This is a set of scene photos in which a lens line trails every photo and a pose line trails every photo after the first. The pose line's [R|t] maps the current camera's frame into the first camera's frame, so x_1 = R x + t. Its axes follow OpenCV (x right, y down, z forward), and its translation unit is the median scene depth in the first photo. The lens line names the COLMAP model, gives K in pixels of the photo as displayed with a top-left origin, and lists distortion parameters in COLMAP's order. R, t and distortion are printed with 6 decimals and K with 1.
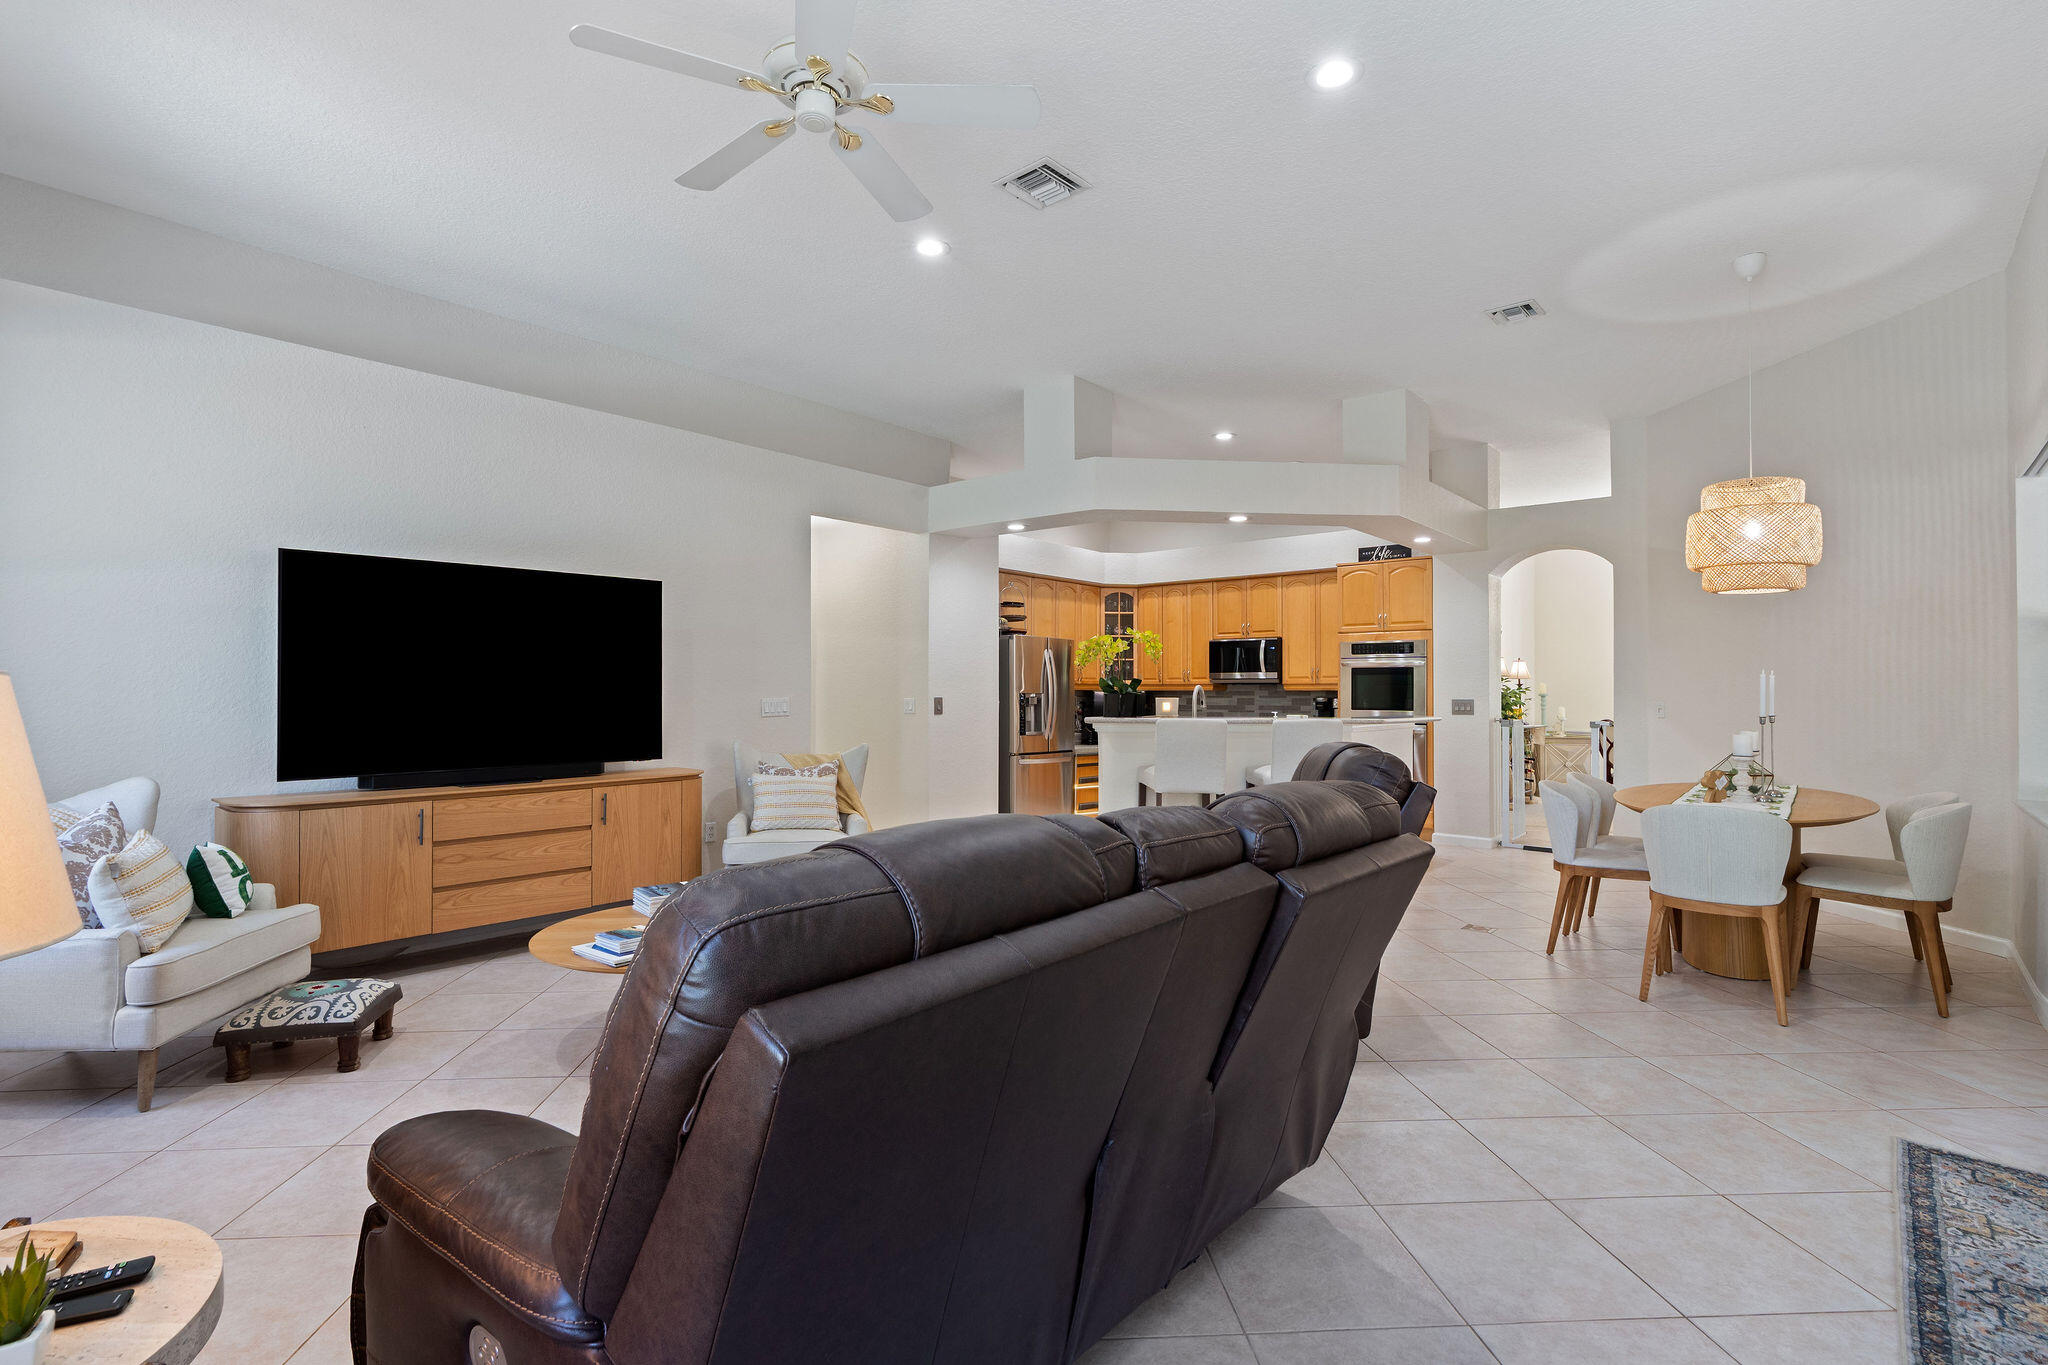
lens RADIAL K [[967.7, 0, 1013.2], [0, 967.7, 688.4], [0, 0, 1]] dist [-0.000141, -0.000217]
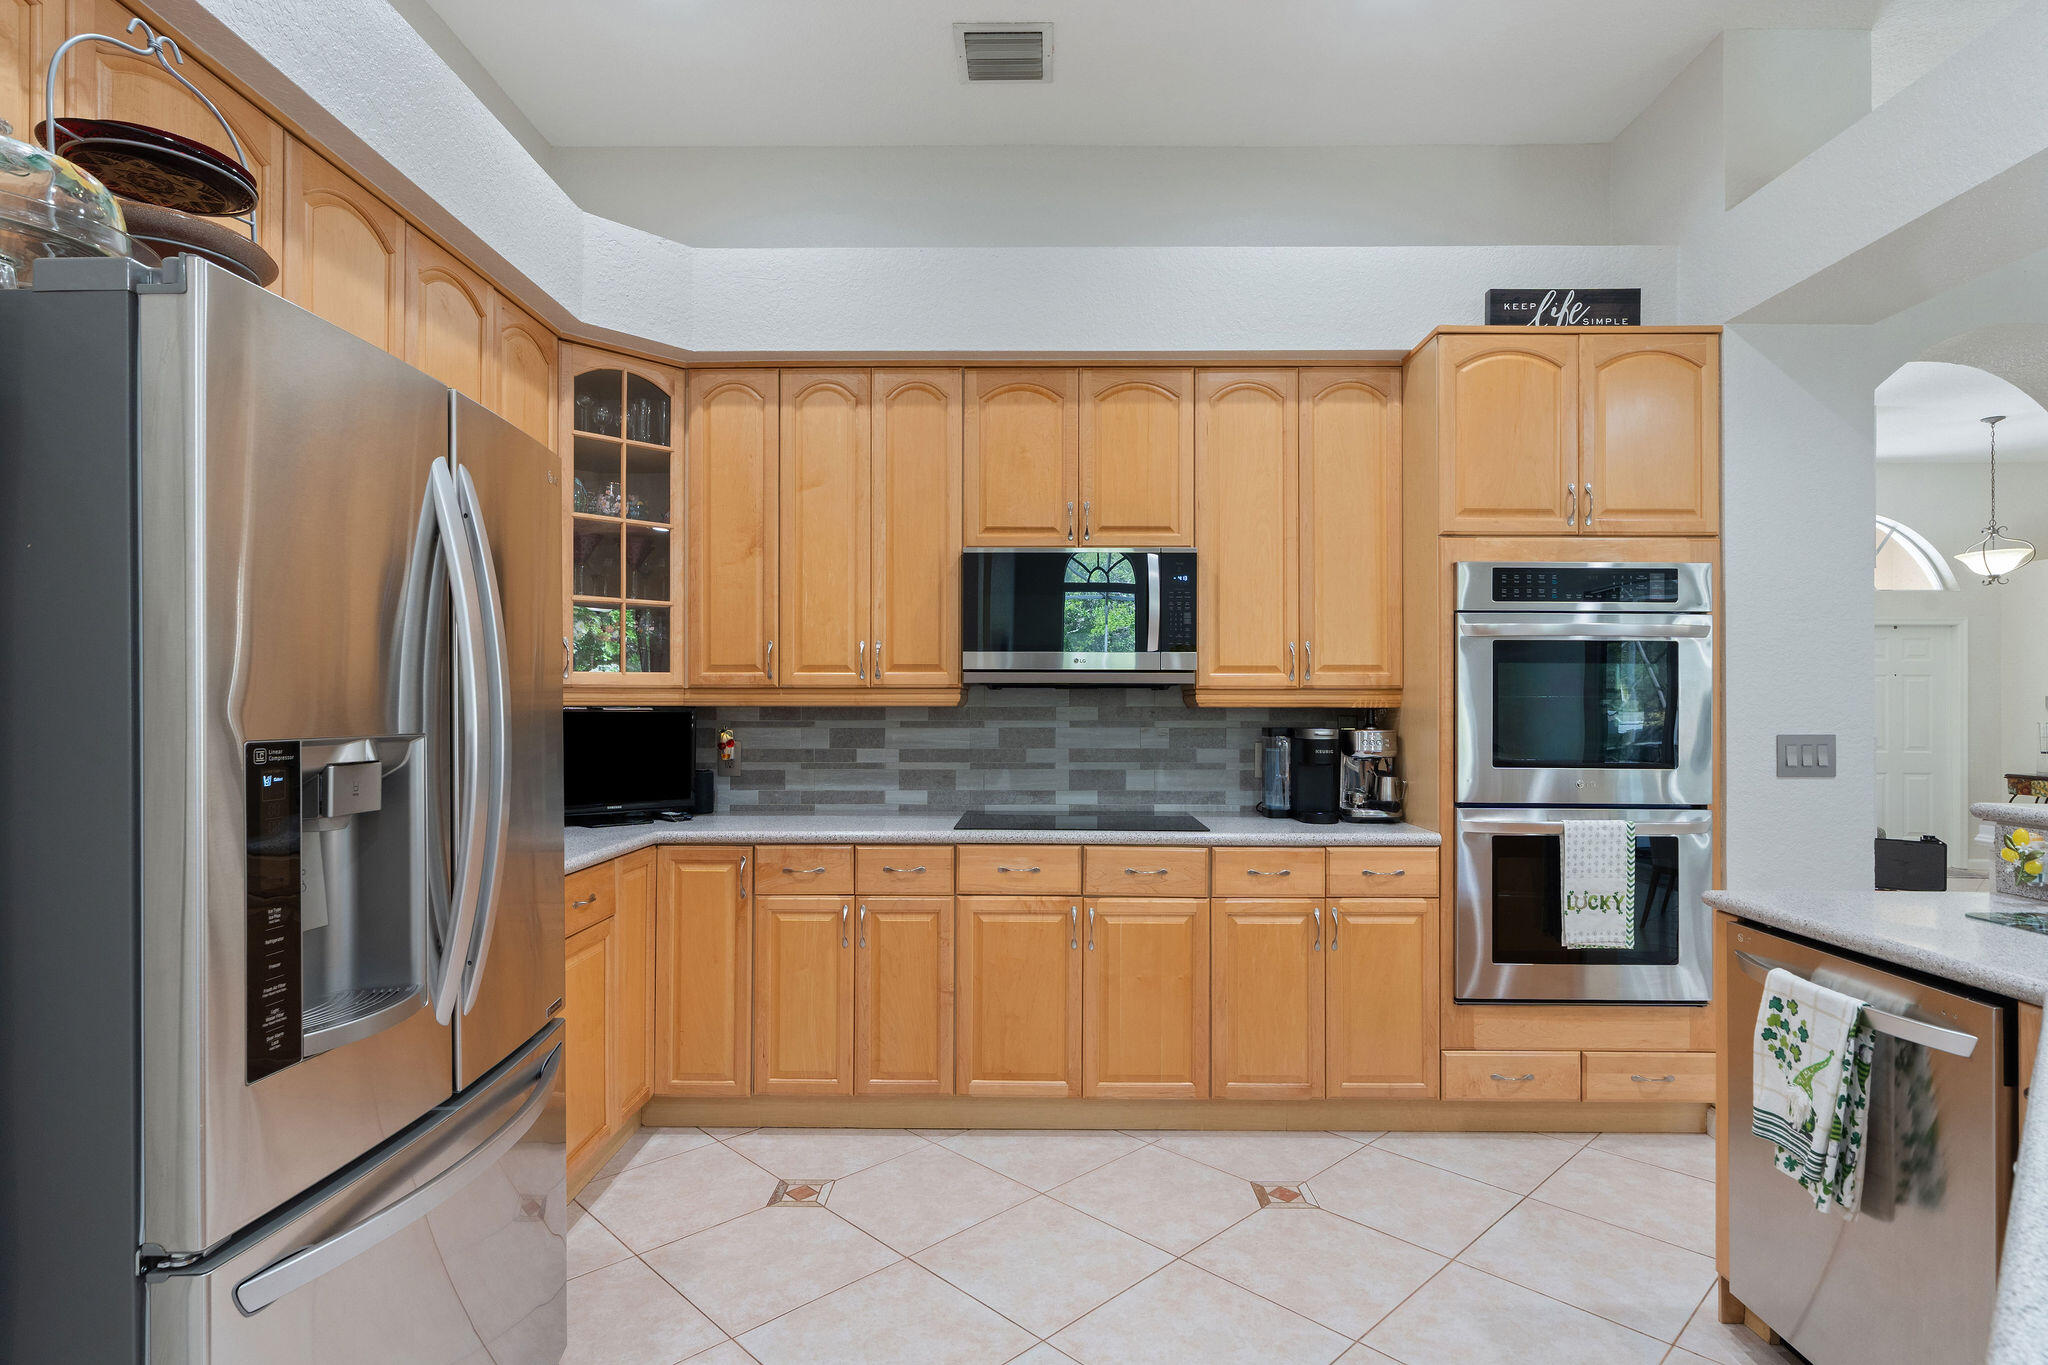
lens RADIAL K [[1047.1, 0, 1023.5], [0, 1047.1, 698.5], [0, 0, 1]] dist [0.001487, 0.000433]
pose [[0.758974, -0.001143, 0.651119, -0.005709], [-0.002437, 0.999986, 0.004596, -0.002509], [-0.651116, -0.005075, 0.758961, 0.765436]]
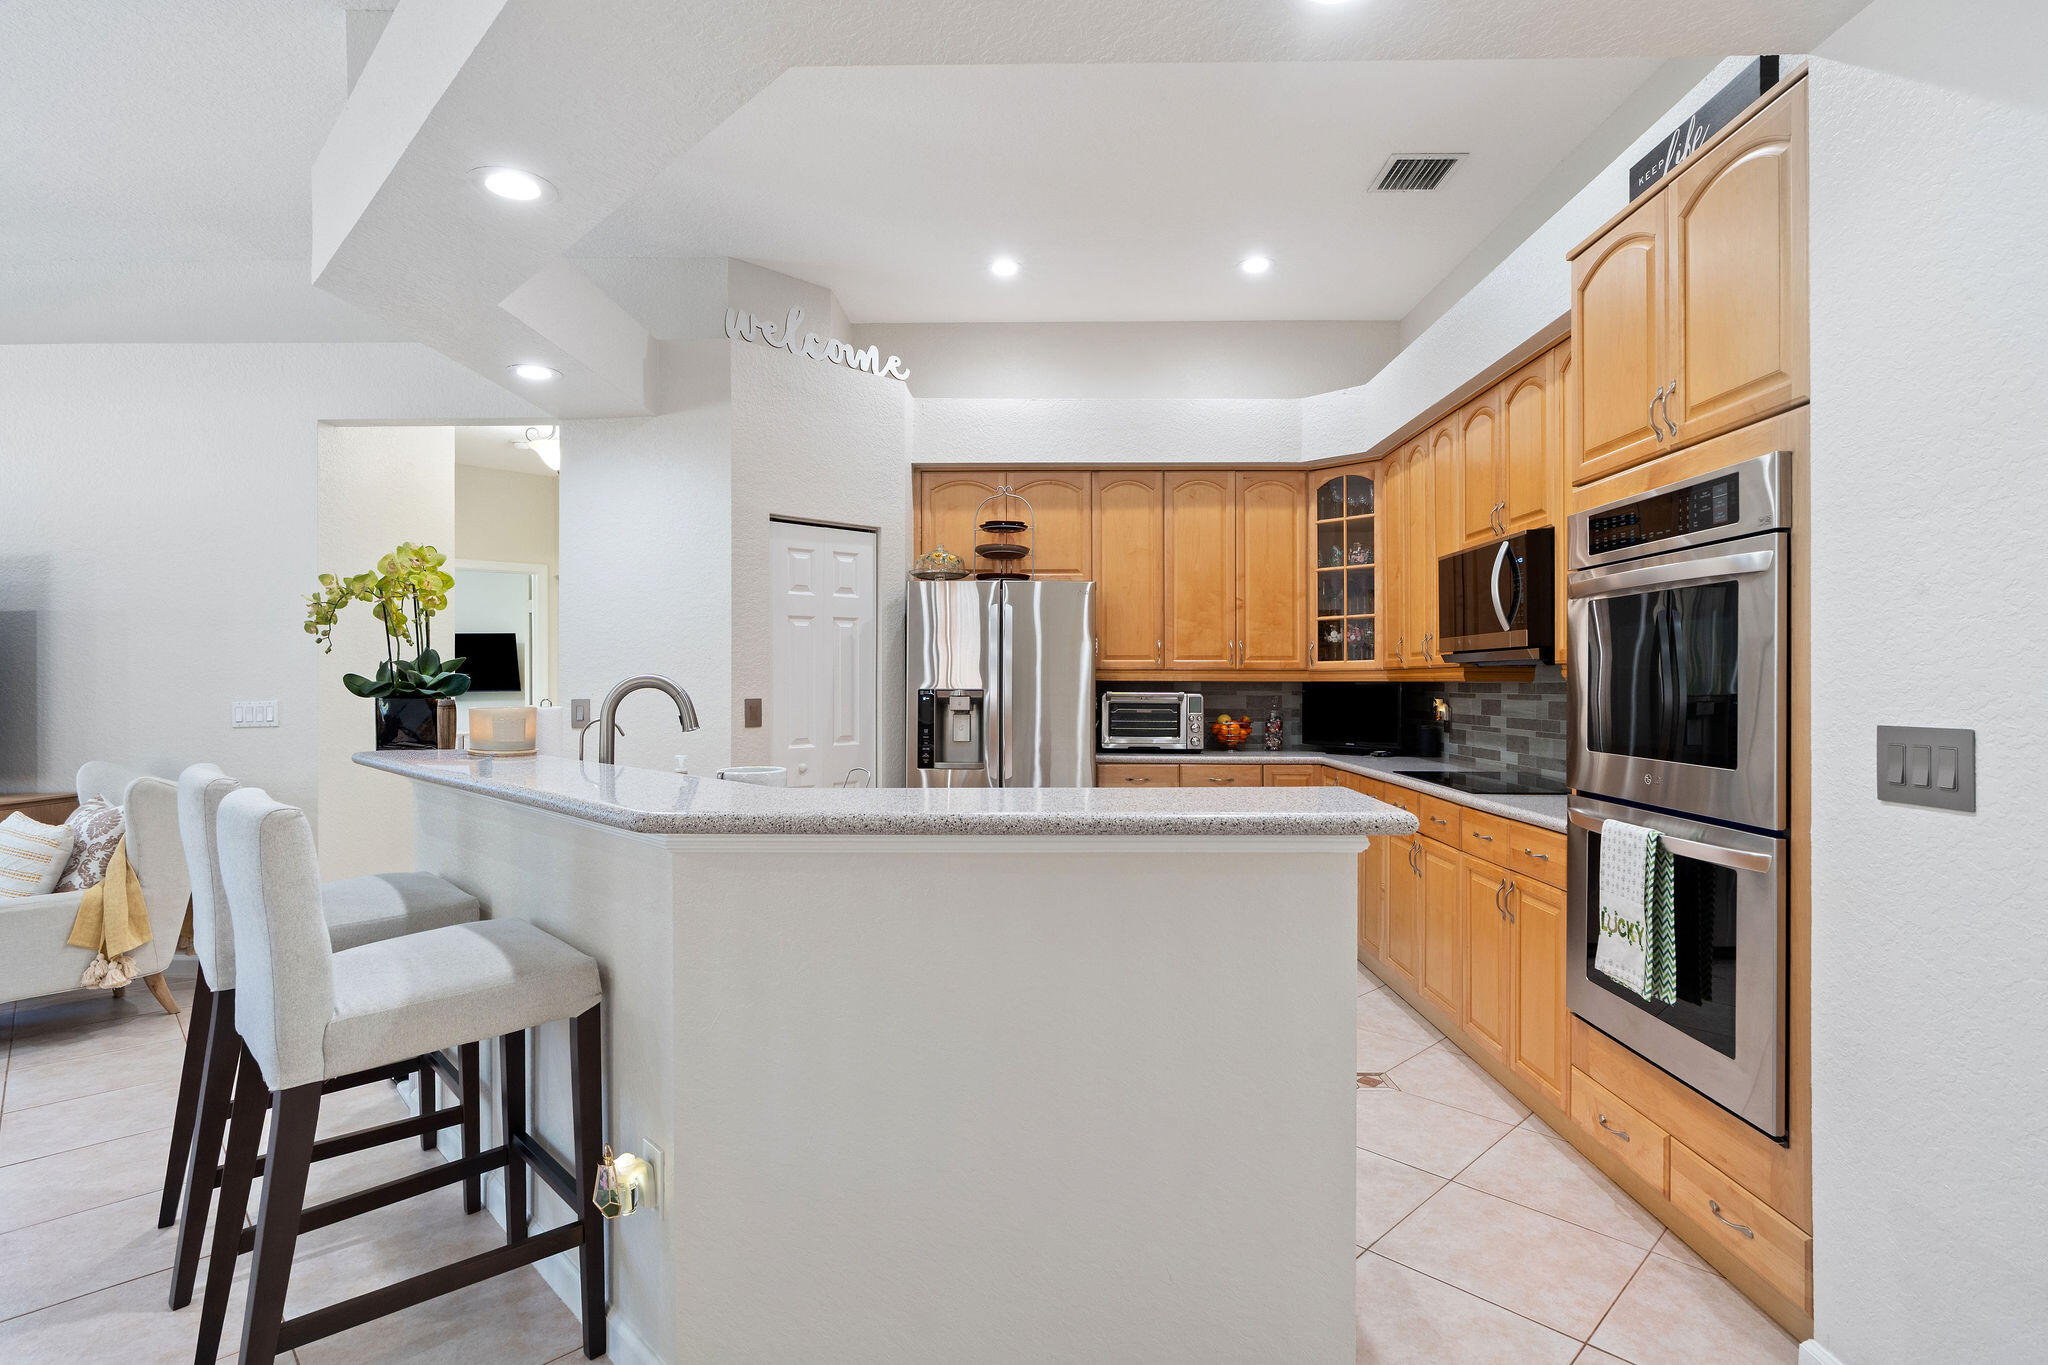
lens RADIAL K [[1005.8, 0, 1032.0], [0, 1005.8, 684.5], [0, 0, 1]] dist [-0.000251, 0.000199]
pose [[0.658090, -0.003772, -0.752930, 0.426459], [0.008081, 0.999965, 0.002053, 0.000959], [0.752896, -0.007436, 0.658097, 0.628846]]
